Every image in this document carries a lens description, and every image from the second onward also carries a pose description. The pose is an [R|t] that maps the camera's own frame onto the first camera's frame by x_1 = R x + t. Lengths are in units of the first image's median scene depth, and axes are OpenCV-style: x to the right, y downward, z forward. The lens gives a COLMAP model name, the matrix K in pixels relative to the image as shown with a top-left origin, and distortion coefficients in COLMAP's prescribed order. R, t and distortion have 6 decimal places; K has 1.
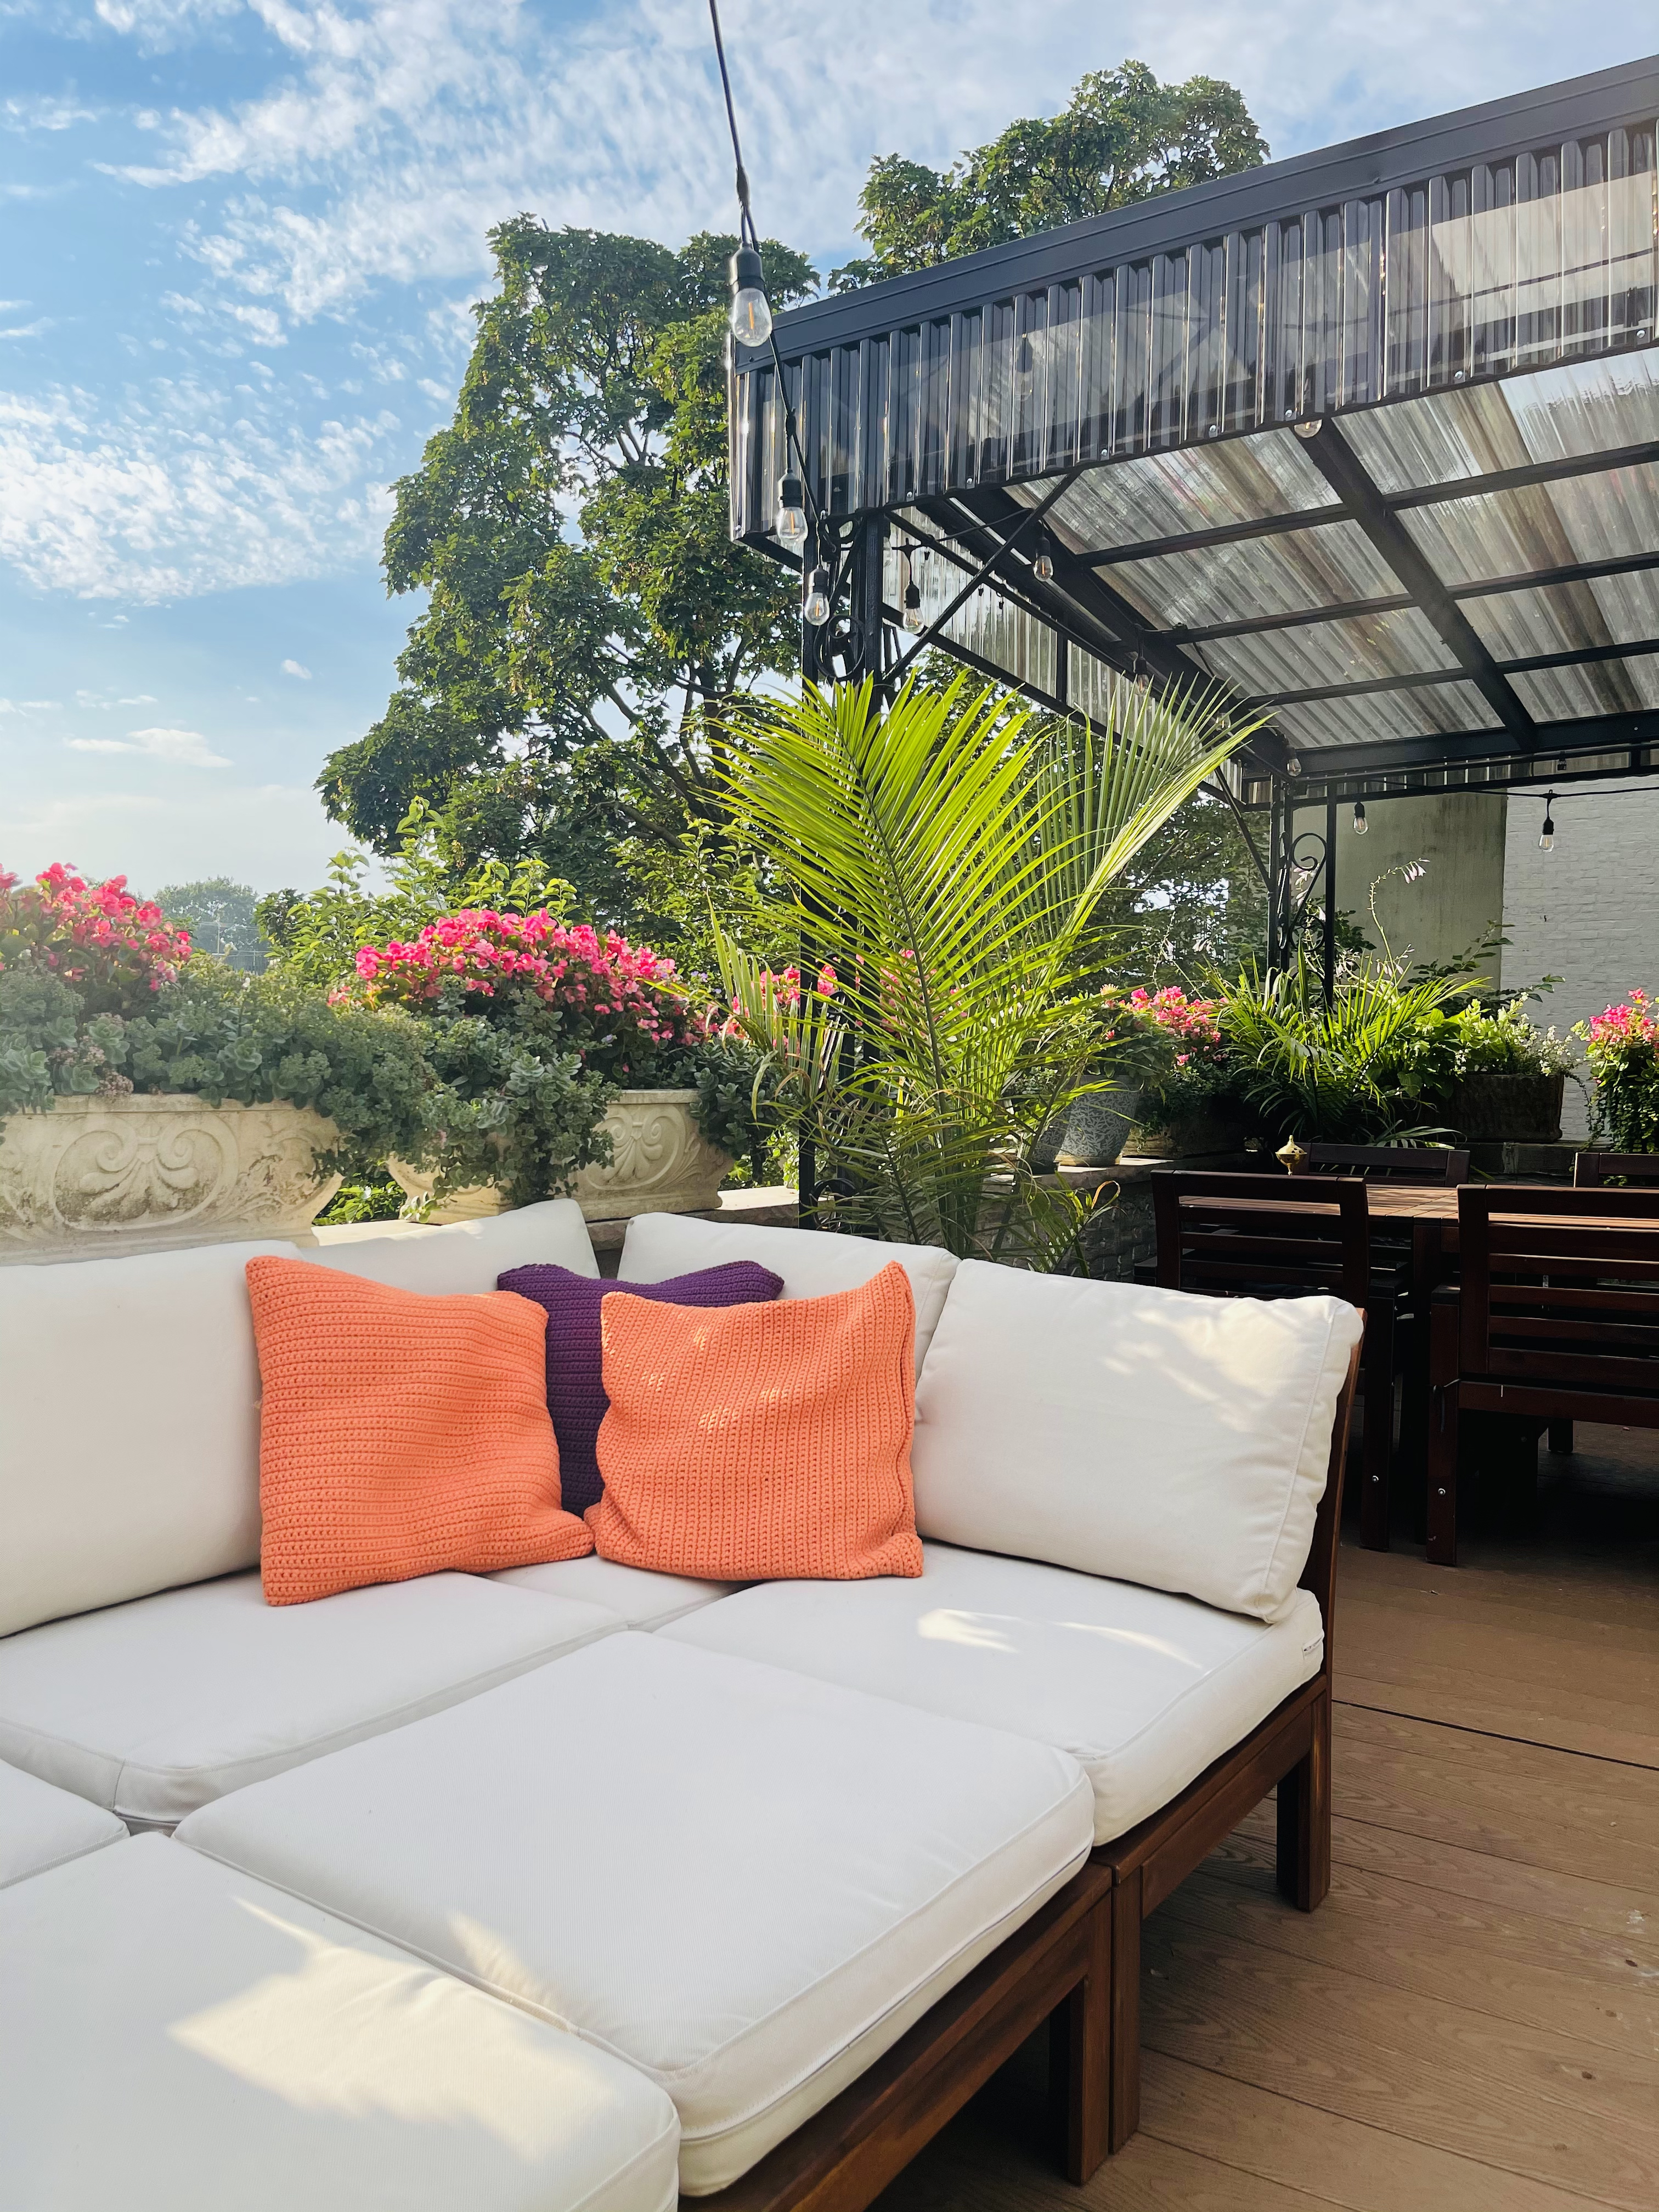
lens RADIAL K [[1672.4, 0, 831.7], [0, 1672.4, 1112.7], [0, 0, 1]] dist [0.008988, -0.002320]
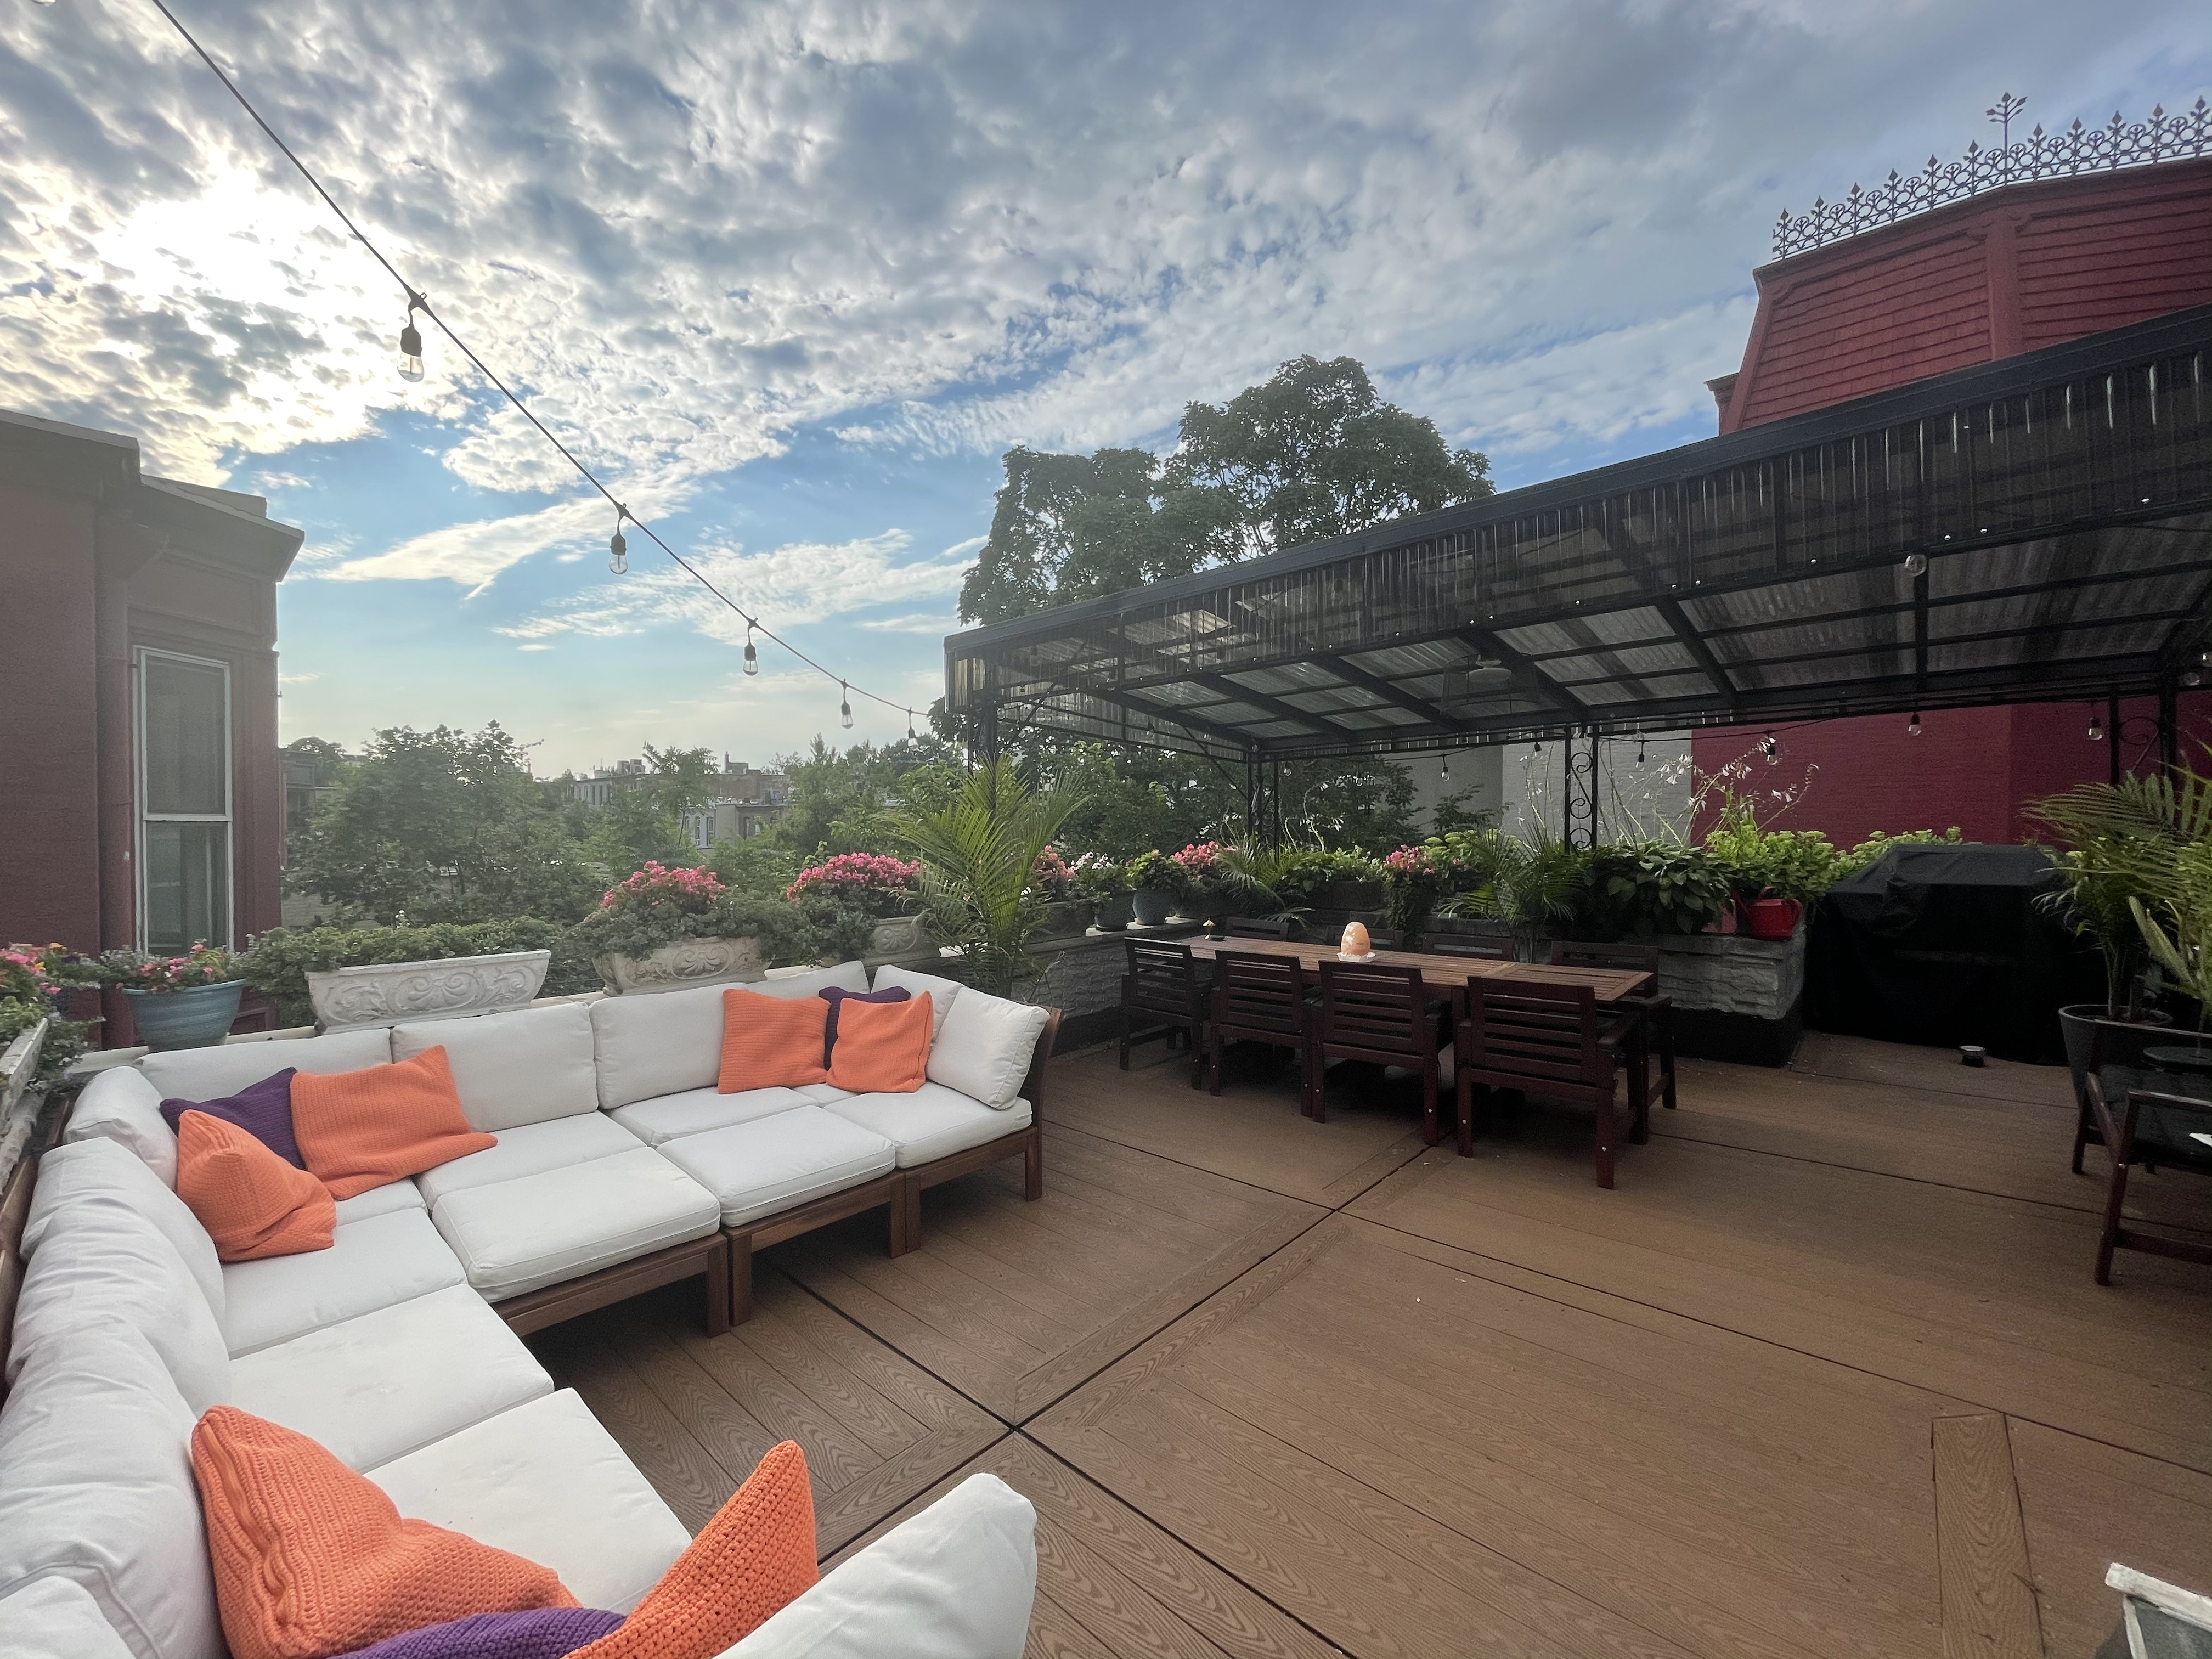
lens RADIAL K [[889.9, 0, 1108.4], [0, 889.9, 828.2], [0, 0, 1]] dist [-0.000922, 0.000049]
pose [[0.988234, -0.010999, -0.152554, 0.628217], [0.007853, 0.999744, -0.021212, -0.175713], [0.152748, 0.019764, 0.988067, -0.592907]]
